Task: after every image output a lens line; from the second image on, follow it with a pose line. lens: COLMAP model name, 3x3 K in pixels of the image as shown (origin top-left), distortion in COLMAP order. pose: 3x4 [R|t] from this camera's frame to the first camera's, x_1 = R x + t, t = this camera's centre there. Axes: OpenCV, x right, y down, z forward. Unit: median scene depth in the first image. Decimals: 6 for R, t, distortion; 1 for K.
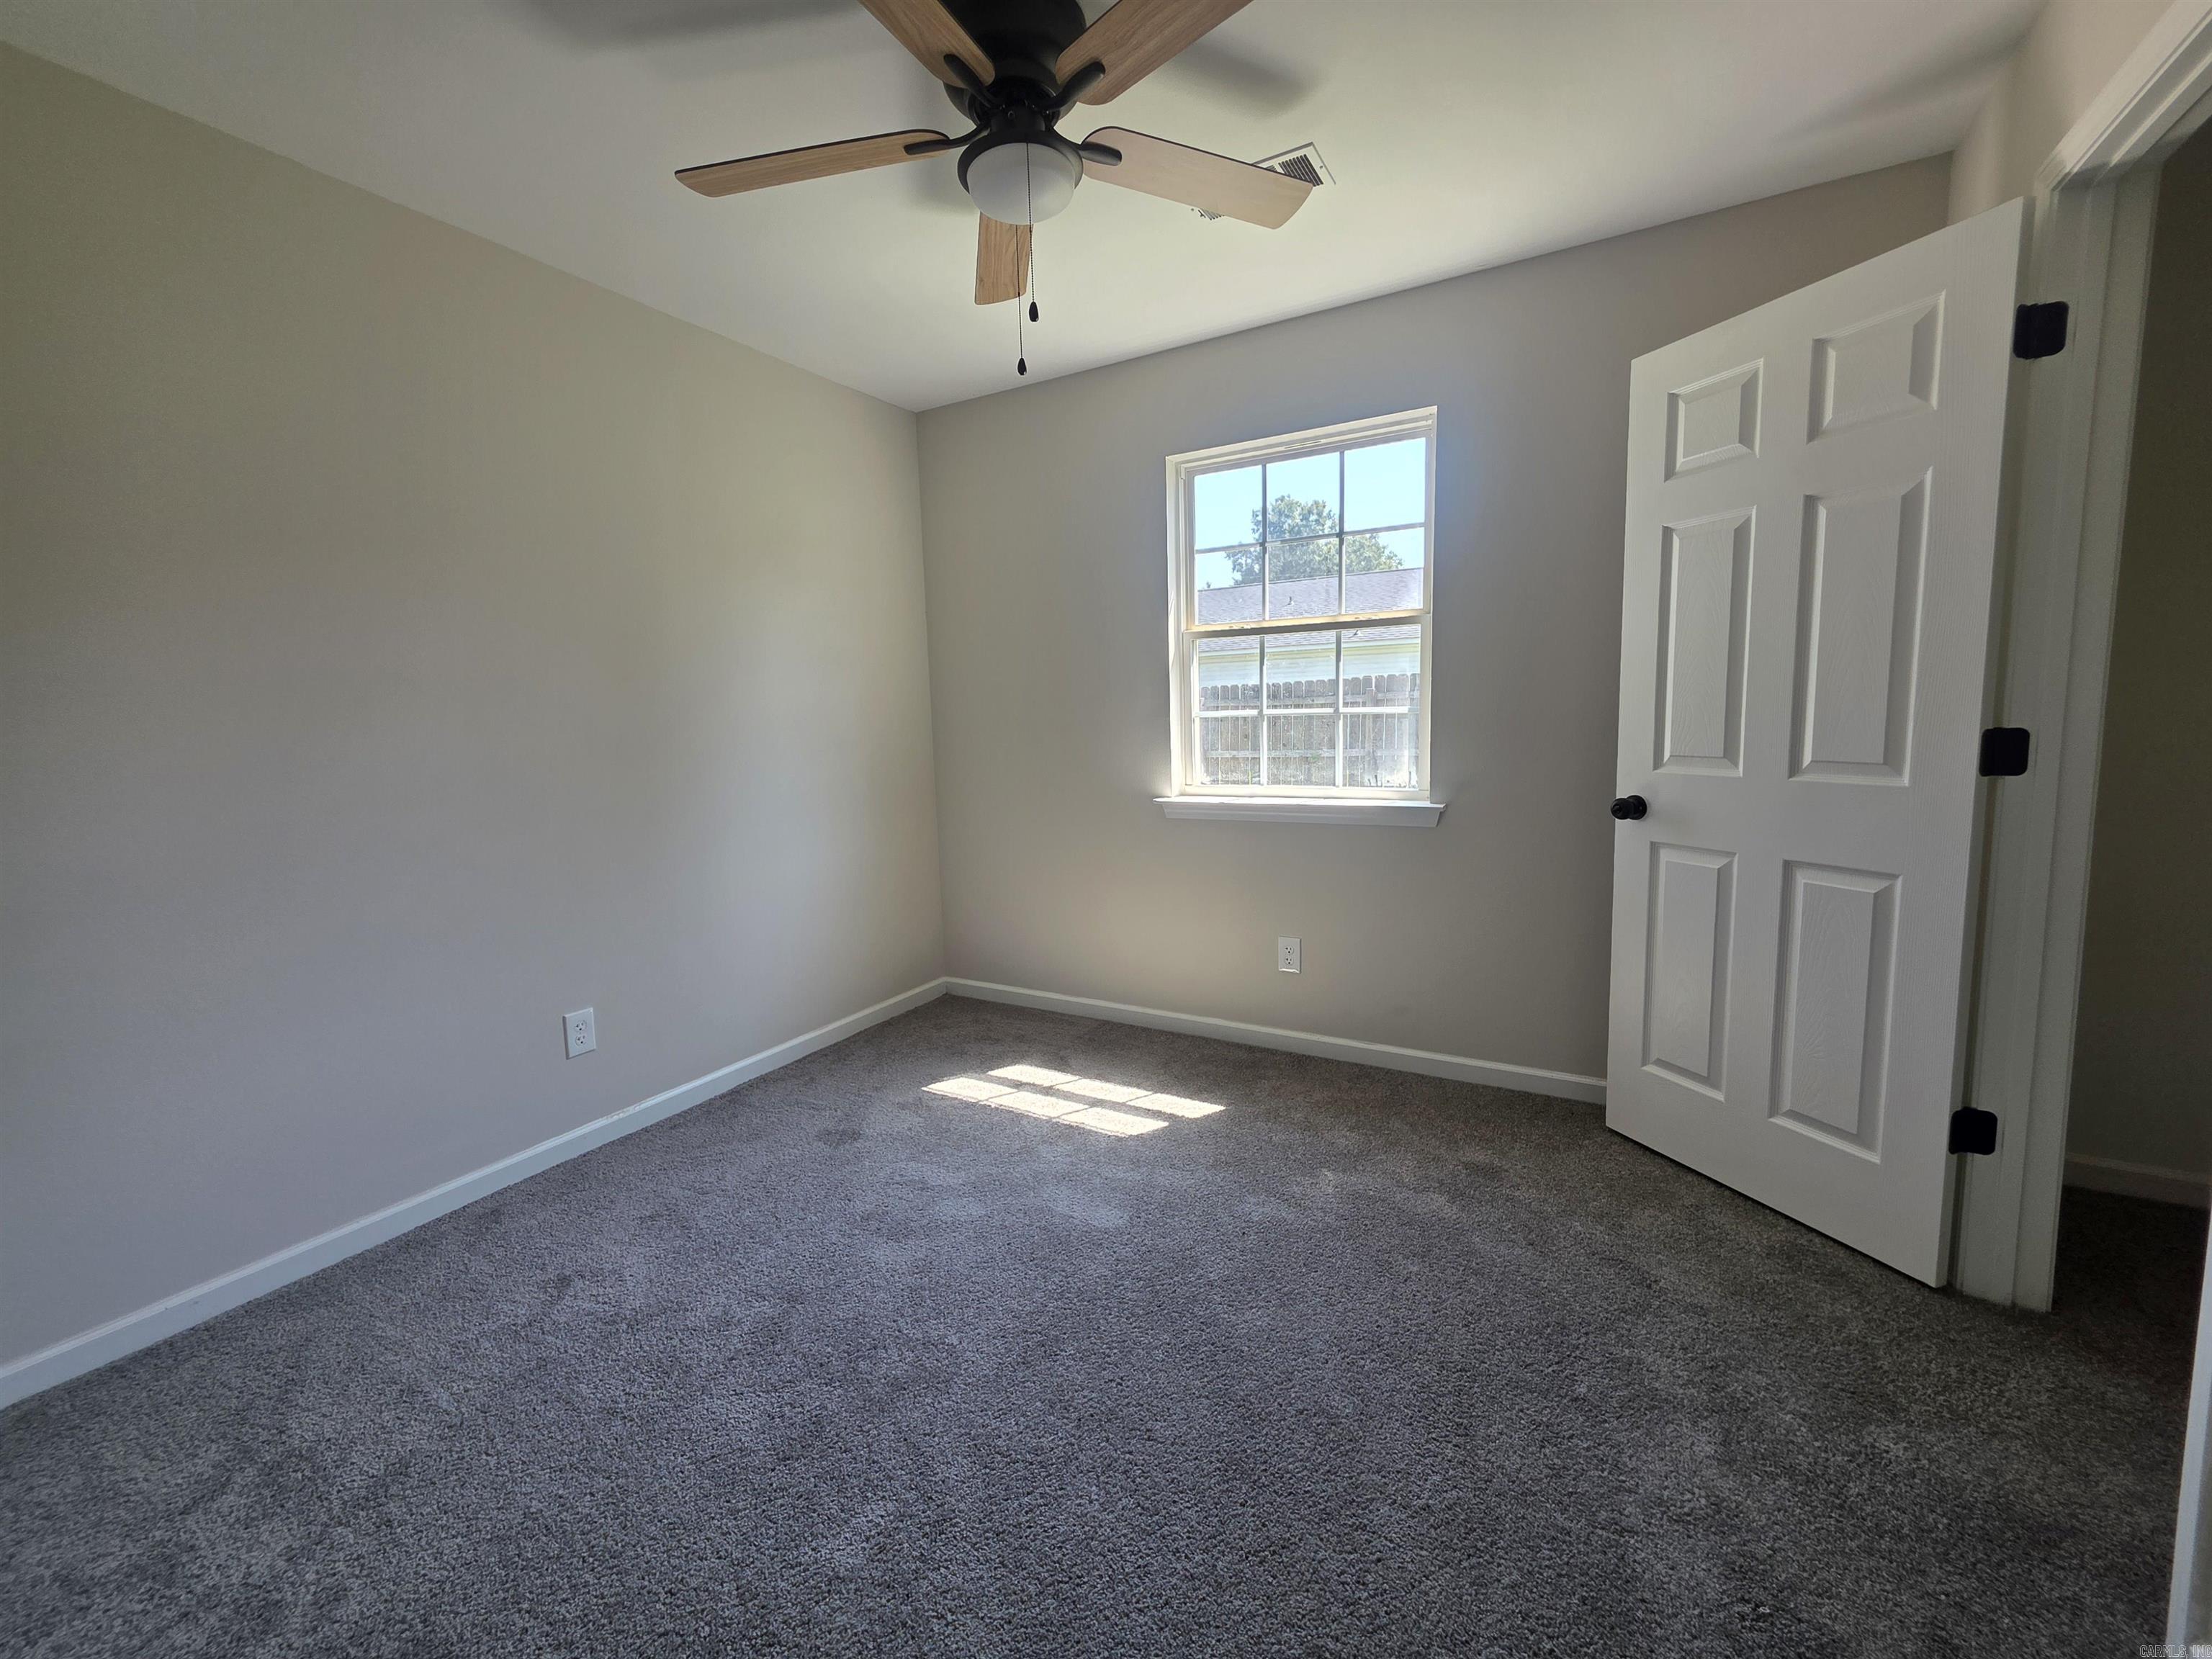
lens RADIAL K [[881.1, 0, 1114.2], [0, 881.1, 825.7], [0, 0, 1]] dist [0.001705, -0.000007]
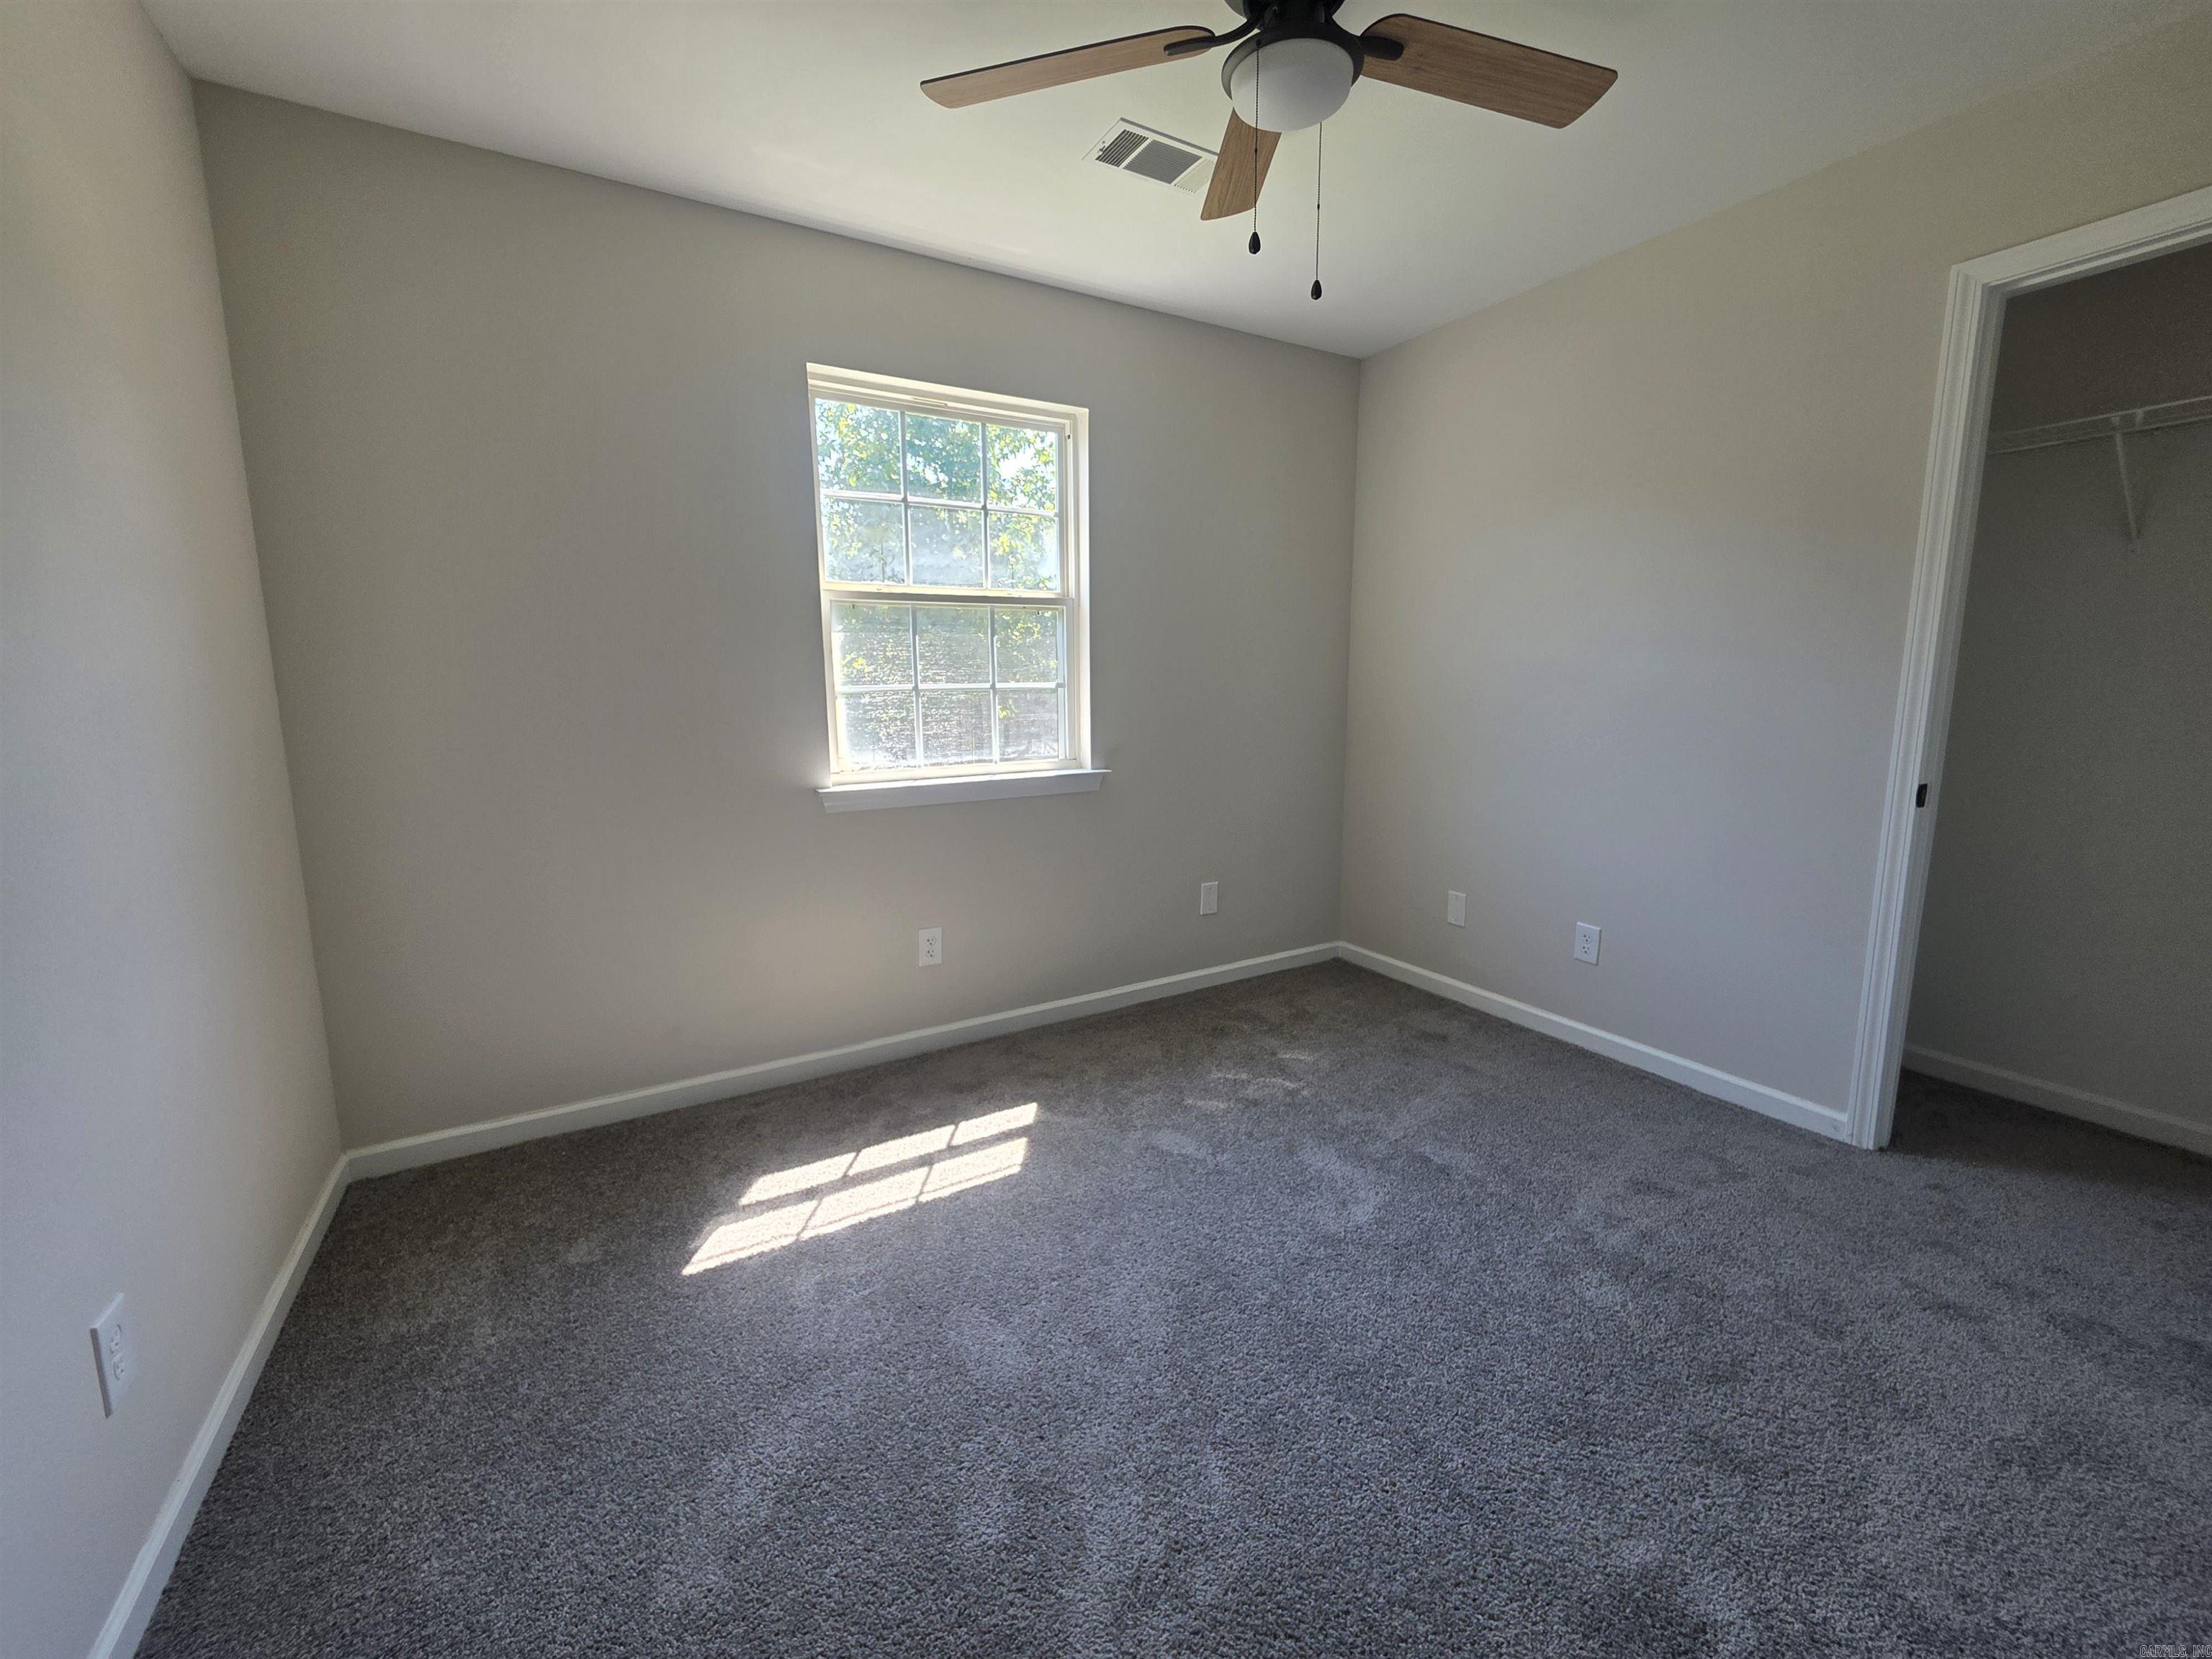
lens RADIAL K [[881.1, 0, 1109.7], [0, 881.1, 822.7], [0, 0, 1]] dist [0.001705, -0.000007]
pose [[0.506065, -0.116289, 0.854620, -0.556724], [0.109177, 0.991535, 0.070270, -0.032711], [-0.855558, 0.057743, 0.514477, 0.390000]]
